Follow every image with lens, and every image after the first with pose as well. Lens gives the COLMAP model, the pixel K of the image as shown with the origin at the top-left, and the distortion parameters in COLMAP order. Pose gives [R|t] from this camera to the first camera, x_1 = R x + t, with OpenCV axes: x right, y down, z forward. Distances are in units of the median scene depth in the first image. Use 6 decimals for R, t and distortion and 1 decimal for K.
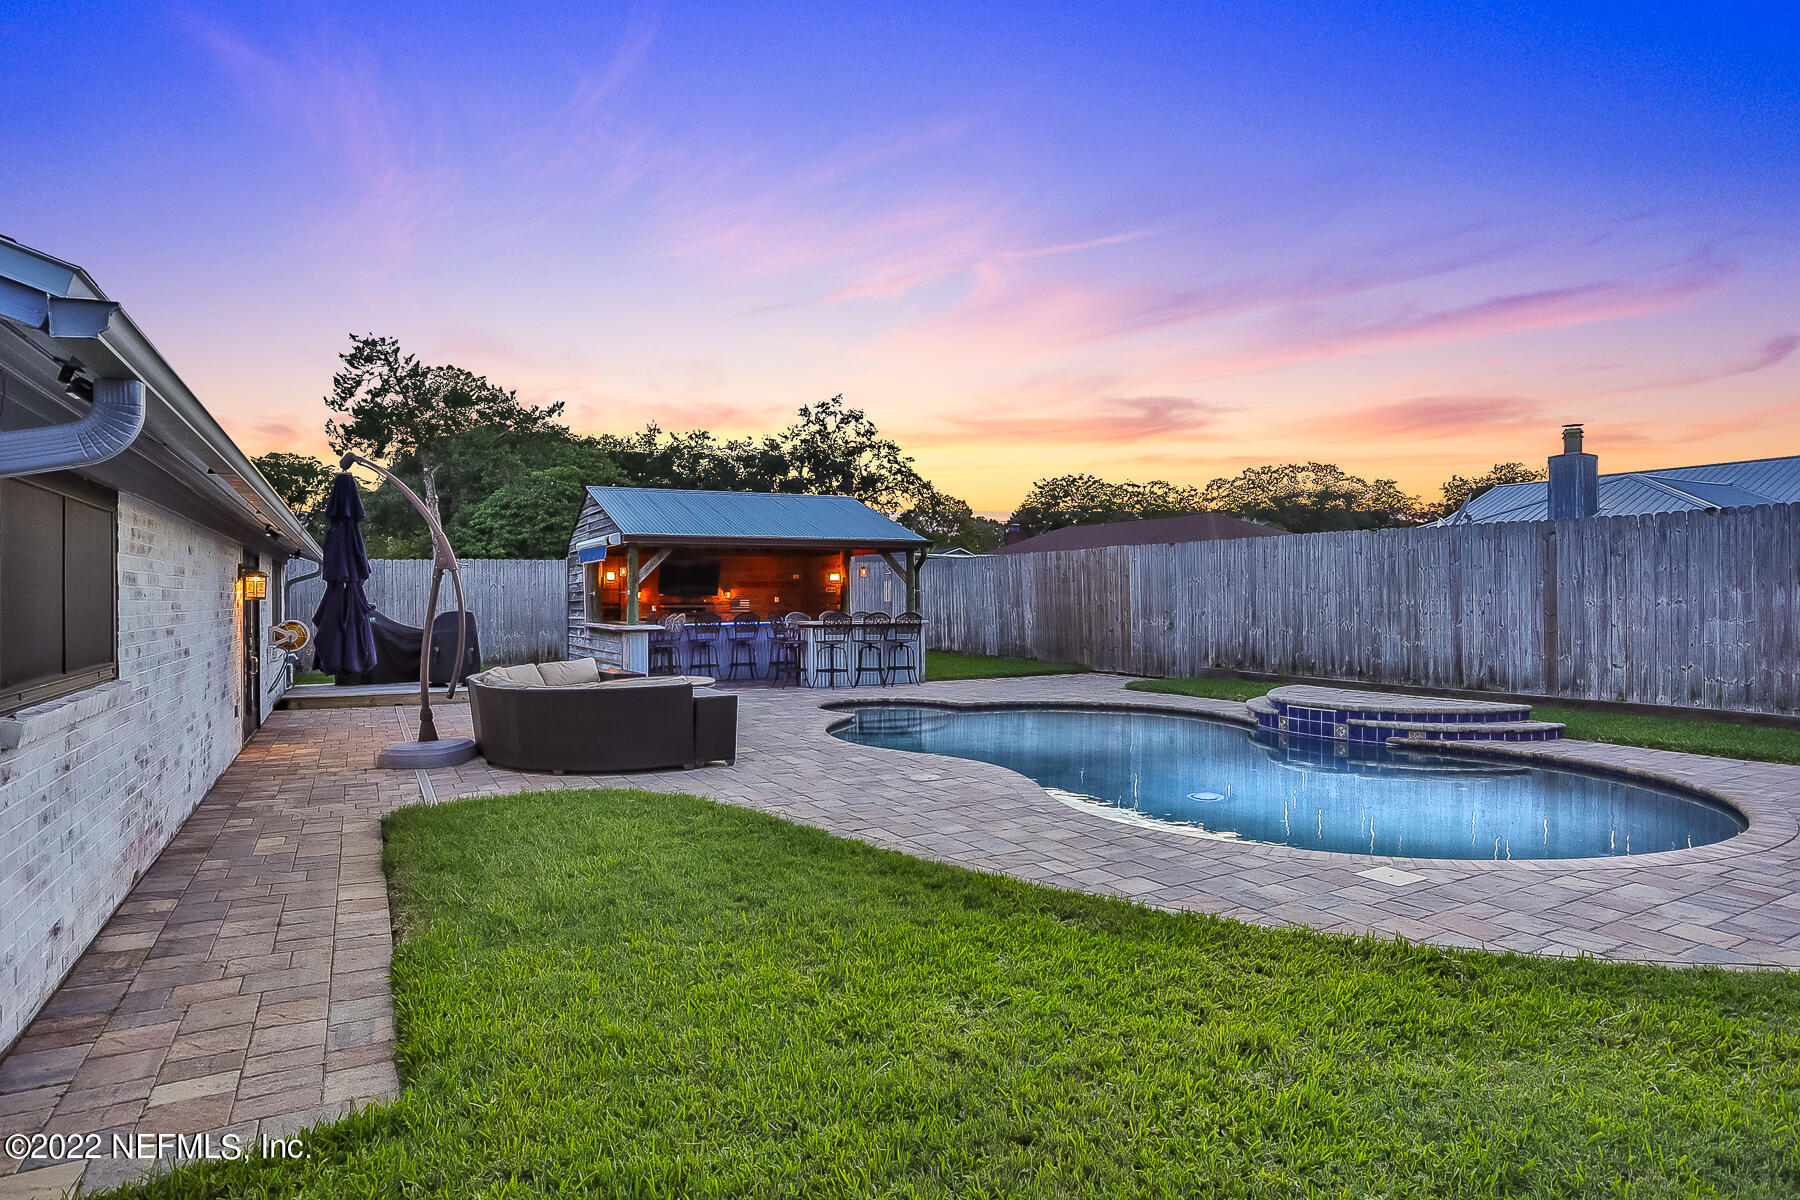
lens RADIAL K [[991.4, 0, 897.3], [0, 991.4, 595.7], [0, 0, 1]] dist [-0.000492, 0.000075]
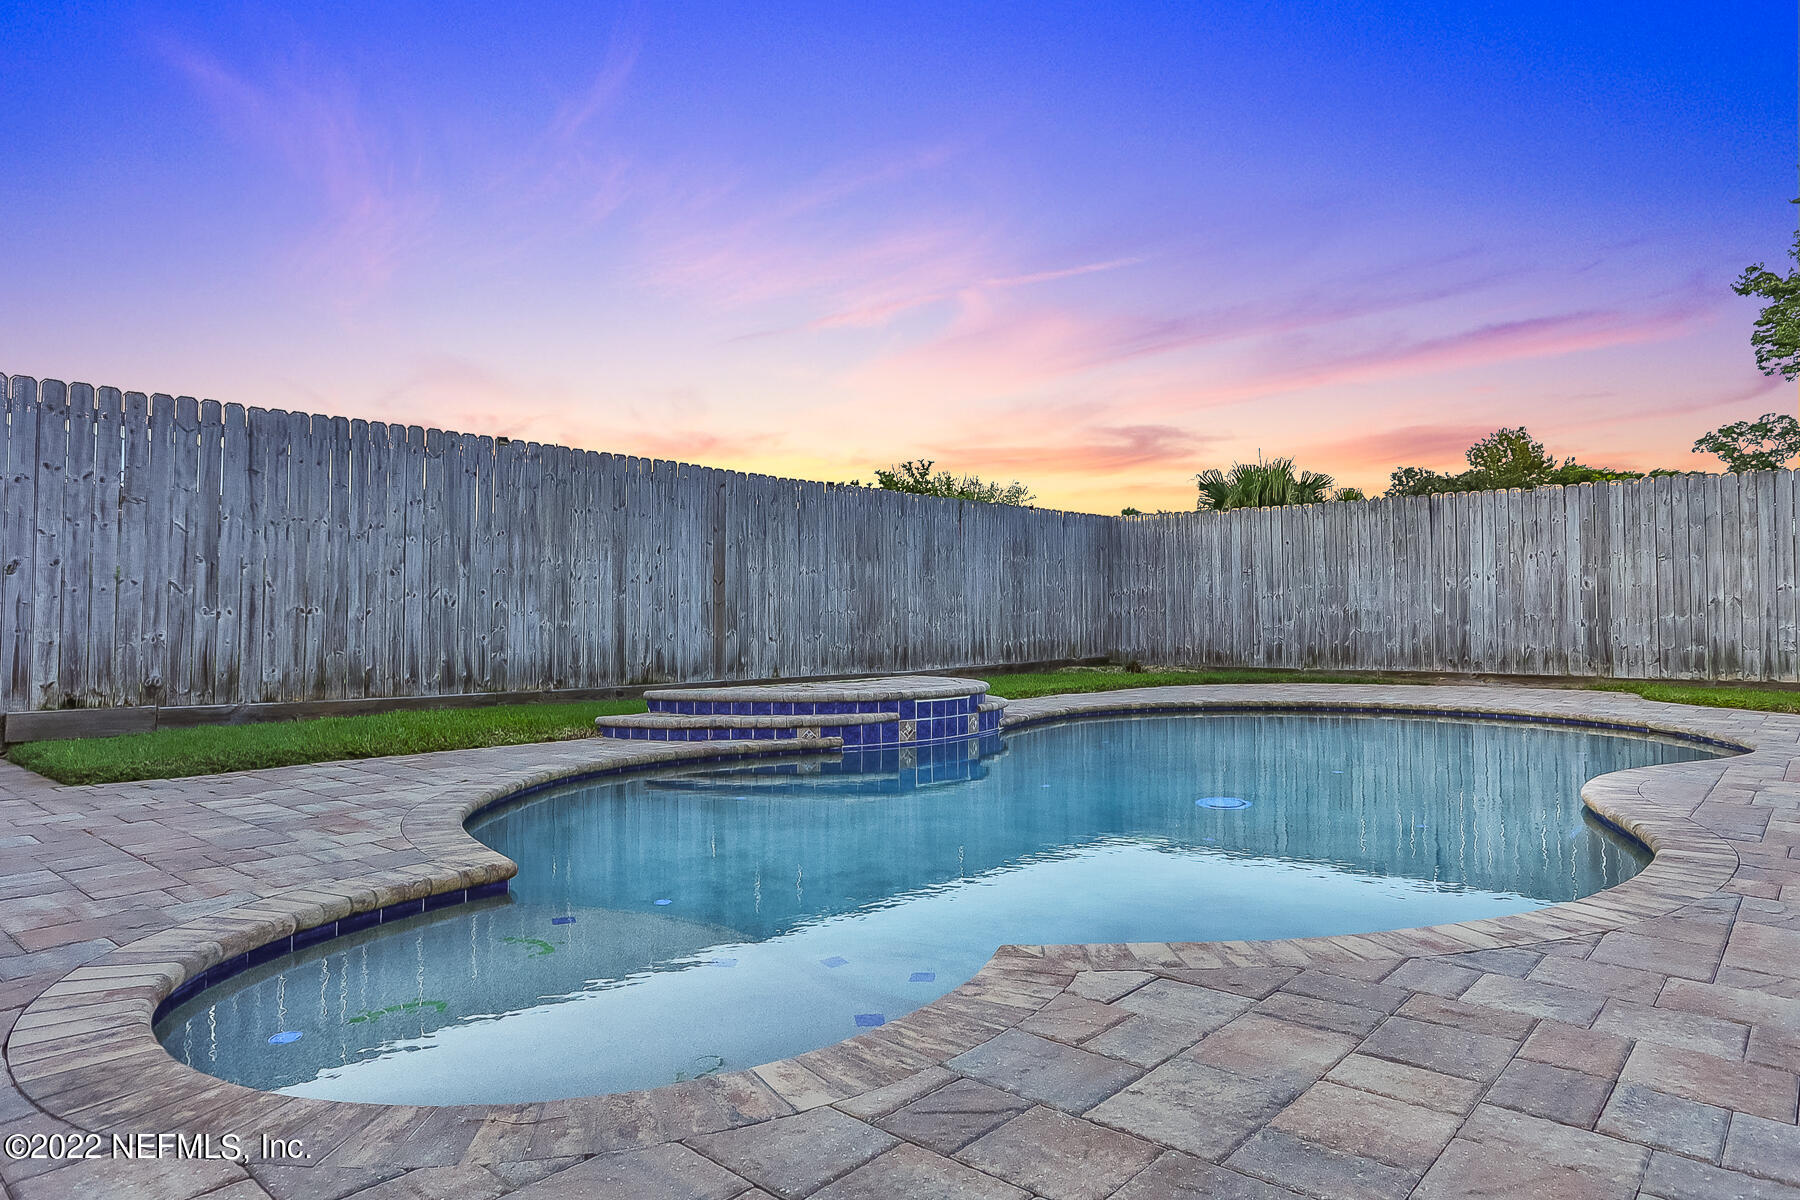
lens RADIAL K [[1096.9, 0, 900.2], [0, 1096.9, 593.8], [0, 0, 1]] dist [-0.001908, -0.000268]
pose [[-0.307903, 0.033070, 0.950843, -0.246335], [0.005420, 0.999440, -0.033005, 0.055933], [-0.951402, -0.005008, -0.307910, 1.066248]]
